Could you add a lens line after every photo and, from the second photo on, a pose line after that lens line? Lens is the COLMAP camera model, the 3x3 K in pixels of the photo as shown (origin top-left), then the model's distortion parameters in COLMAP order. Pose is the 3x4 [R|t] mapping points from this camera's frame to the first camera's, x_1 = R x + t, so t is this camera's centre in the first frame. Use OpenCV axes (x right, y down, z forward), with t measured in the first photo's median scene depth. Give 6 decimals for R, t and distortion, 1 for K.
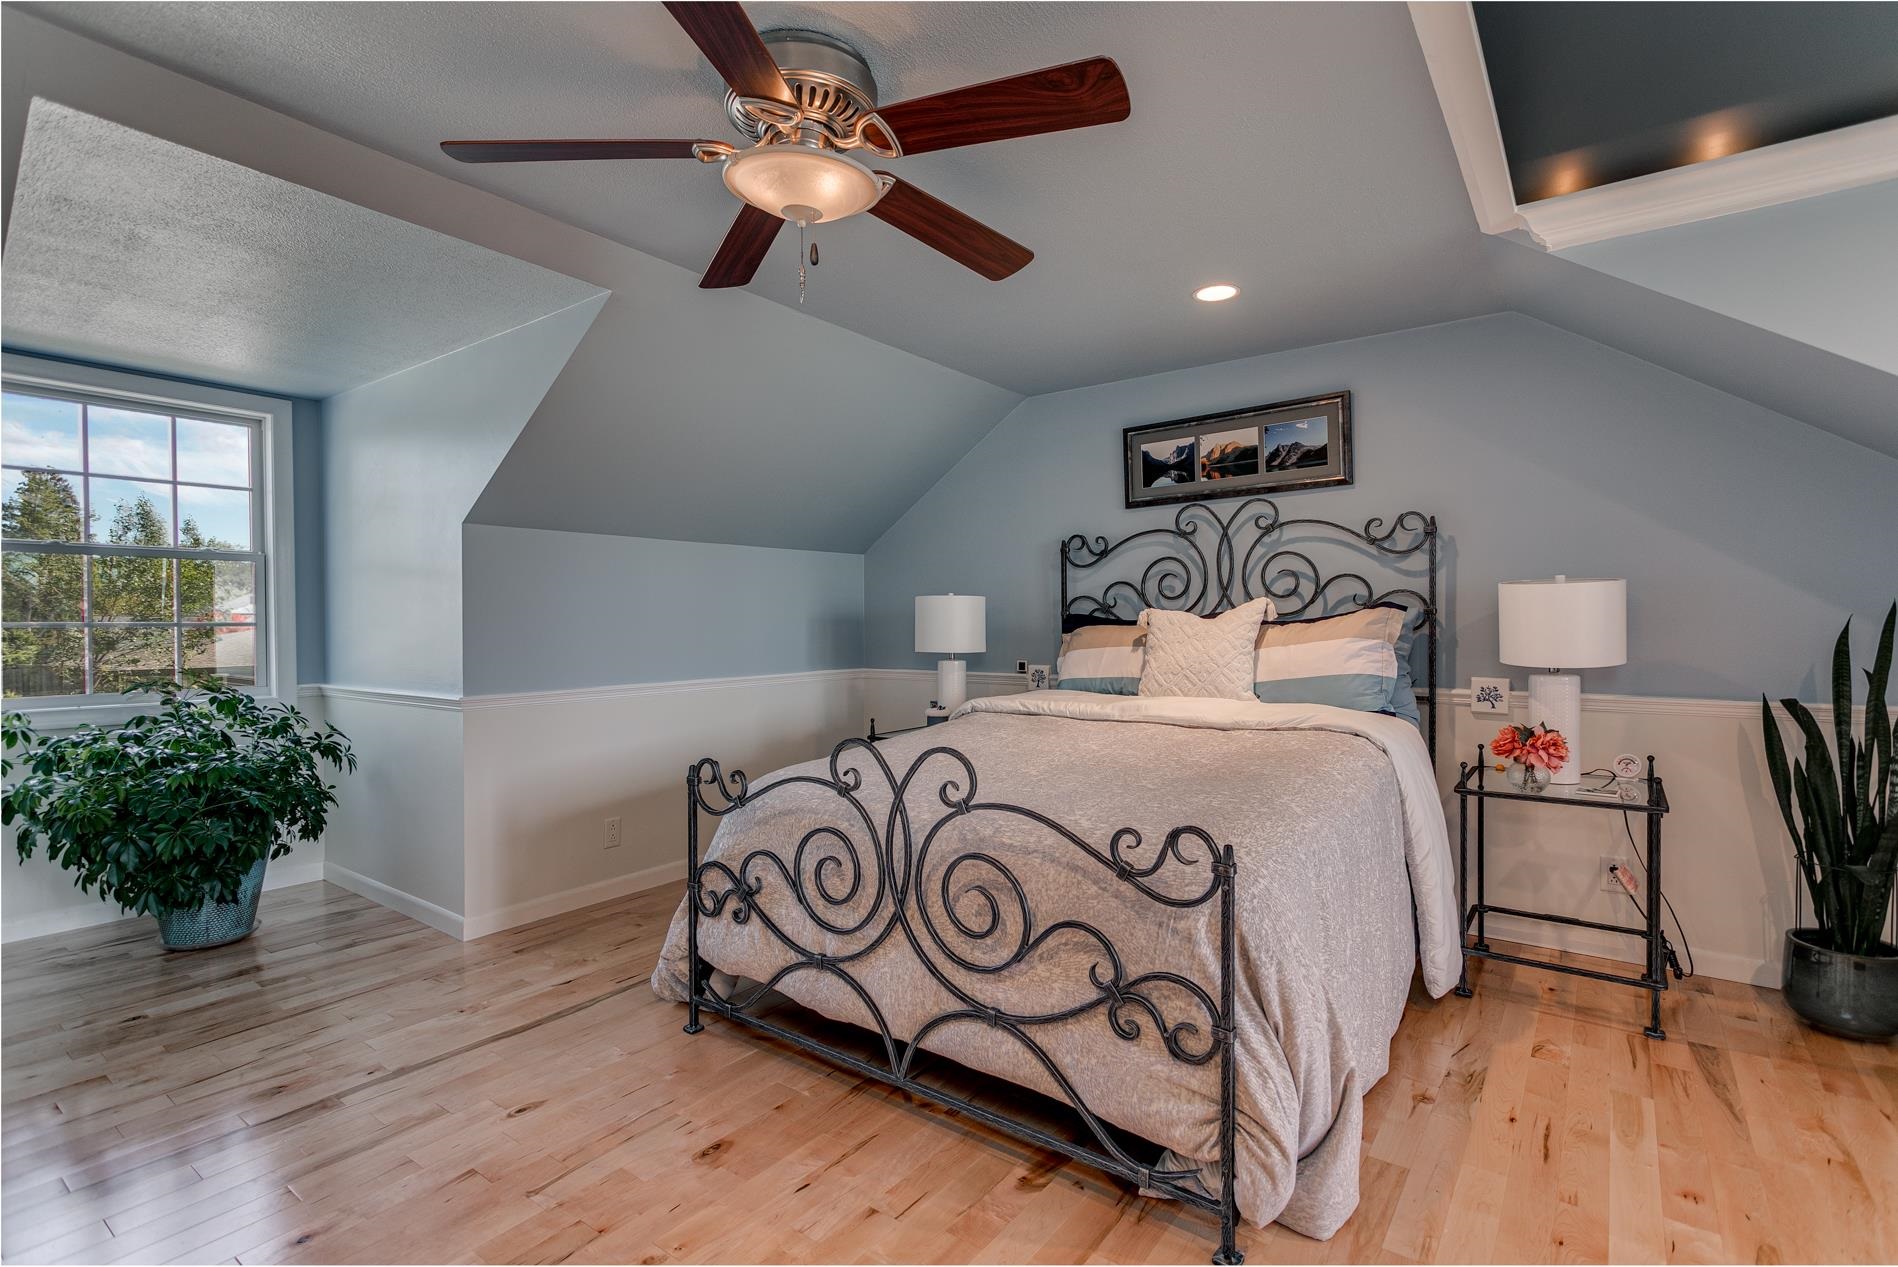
lens RADIAL K [[899.2, 0, 946.8], [0, 899.2, 623.0], [0, 0, 1]] dist [0.003136, 0.000663]
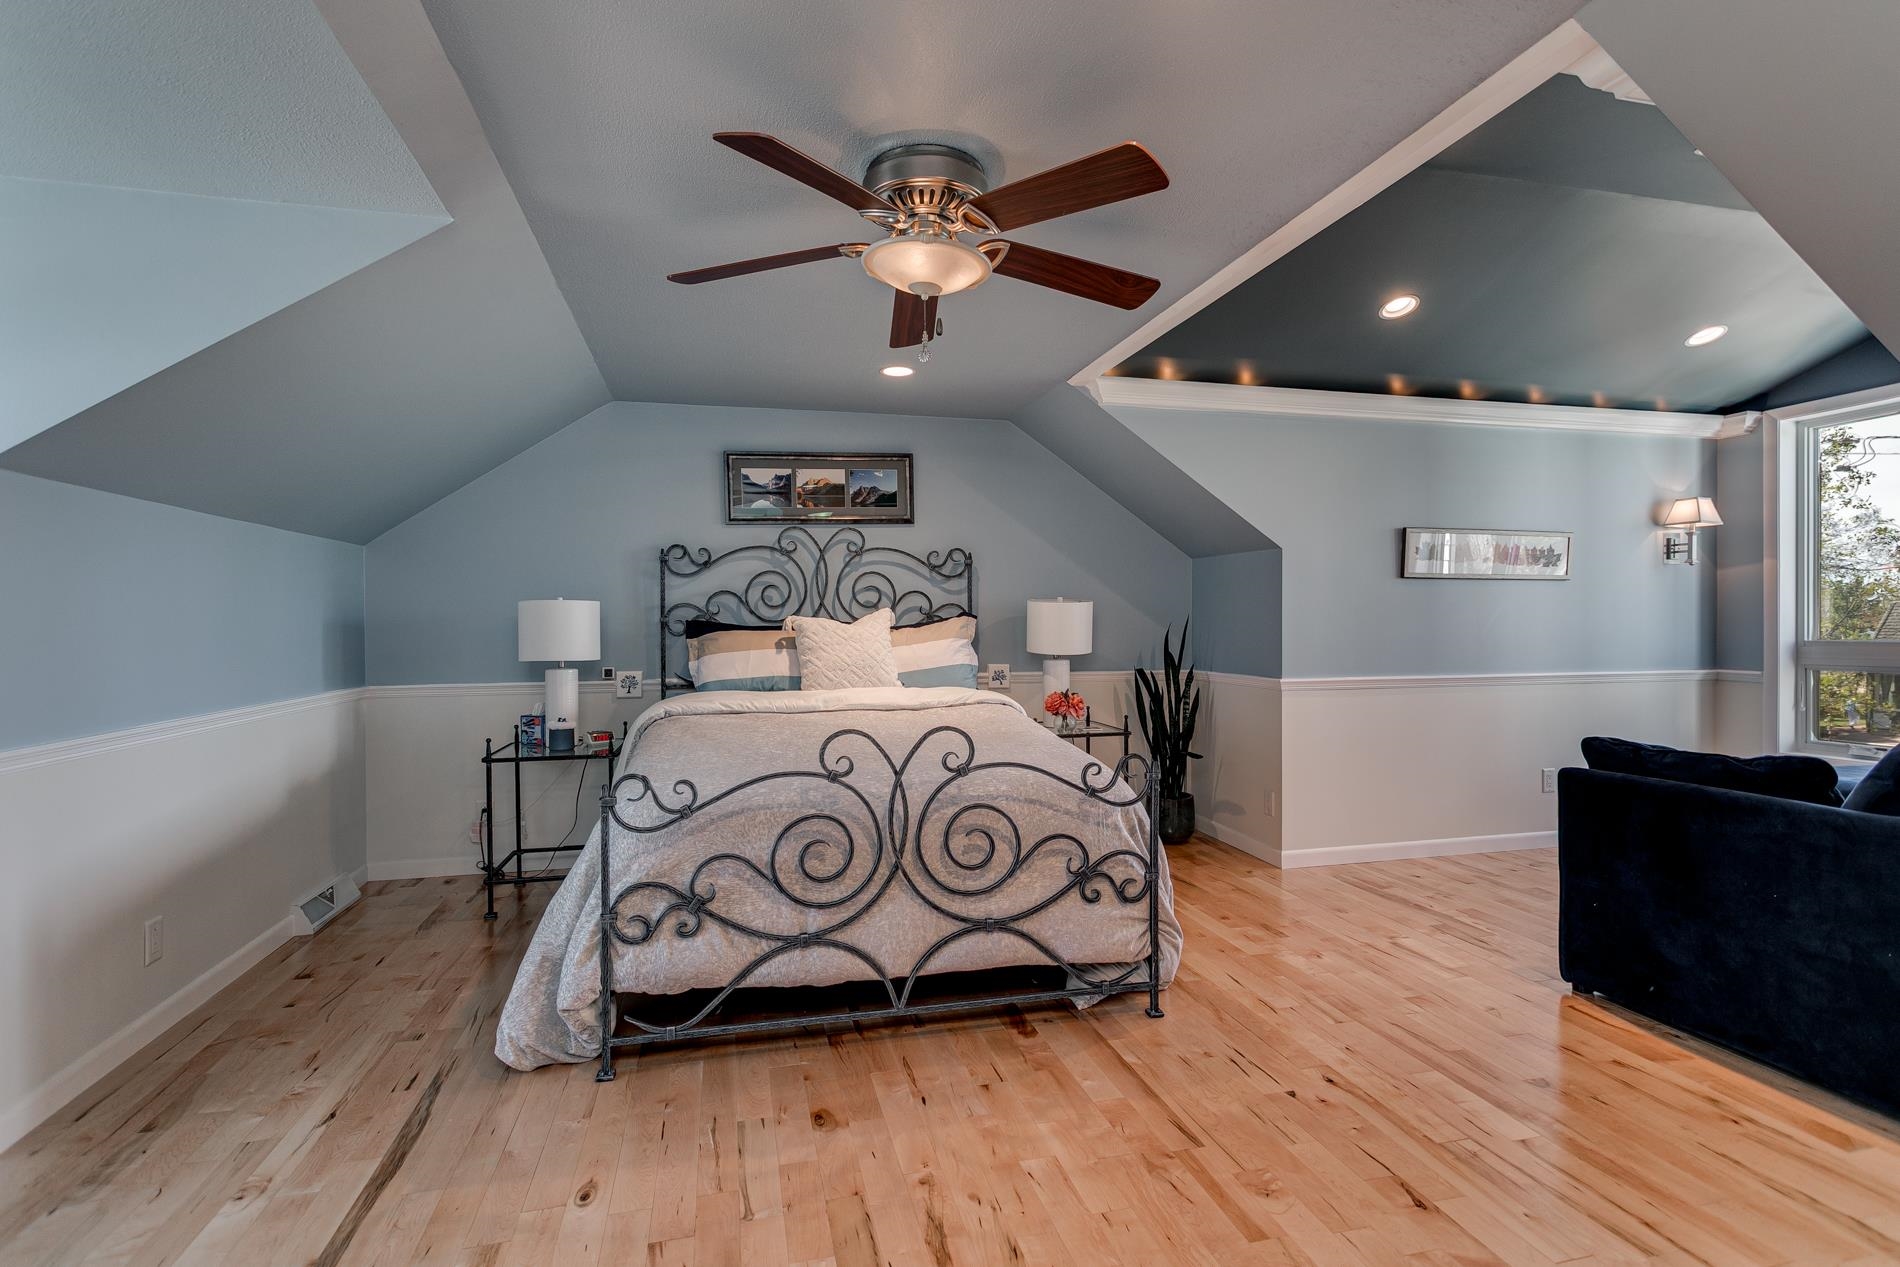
lens RADIAL K [[900.2, 0, 947.8], [0, 900.2, 623.0], [0, 0, 1]] dist [0.003136, 0.000663]
pose [[0.637359, 0.000768, 0.770567, -0.715751], [0.005293, 0.999972, -0.005374, 0.000832], [-0.770549, 0.007504, 0.637337, 0.142408]]
